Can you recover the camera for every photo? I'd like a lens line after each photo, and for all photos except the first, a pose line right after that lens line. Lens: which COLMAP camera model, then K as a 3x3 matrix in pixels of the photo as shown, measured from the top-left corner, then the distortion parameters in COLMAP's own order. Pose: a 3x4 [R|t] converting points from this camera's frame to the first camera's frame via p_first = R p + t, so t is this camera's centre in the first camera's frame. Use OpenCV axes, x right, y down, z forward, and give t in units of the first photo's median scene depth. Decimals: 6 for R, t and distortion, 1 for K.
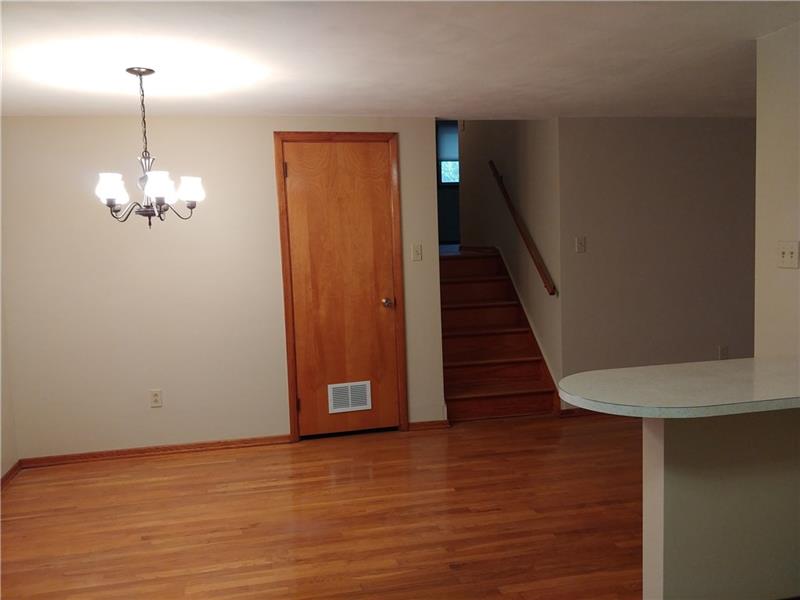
lens RADIAL K [[685.8, 0, 400.0], [0, 685.8, 300.0], [0, 0, 1]] dist [0.004494, -0.000135]
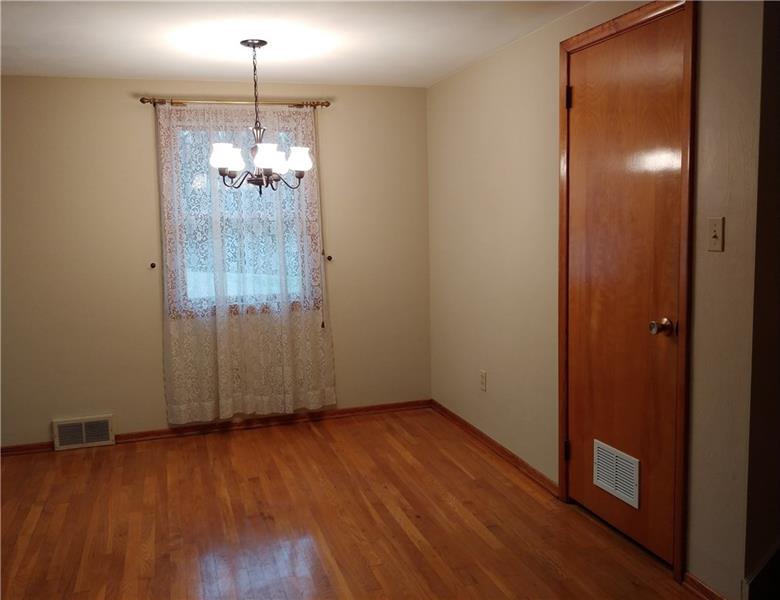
lens RADIAL K [[689.1, 0, 390.0], [0, 689.1, 300.0], [0, 0, 1]] dist [0.030925, 0.002004]
pose [[0.092701, 0.151550, -0.984093, 0.564071], [-0.074726, 0.986620, 0.144900, -0.092146], [0.992886, 0.060105, 0.102785, 0.868843]]
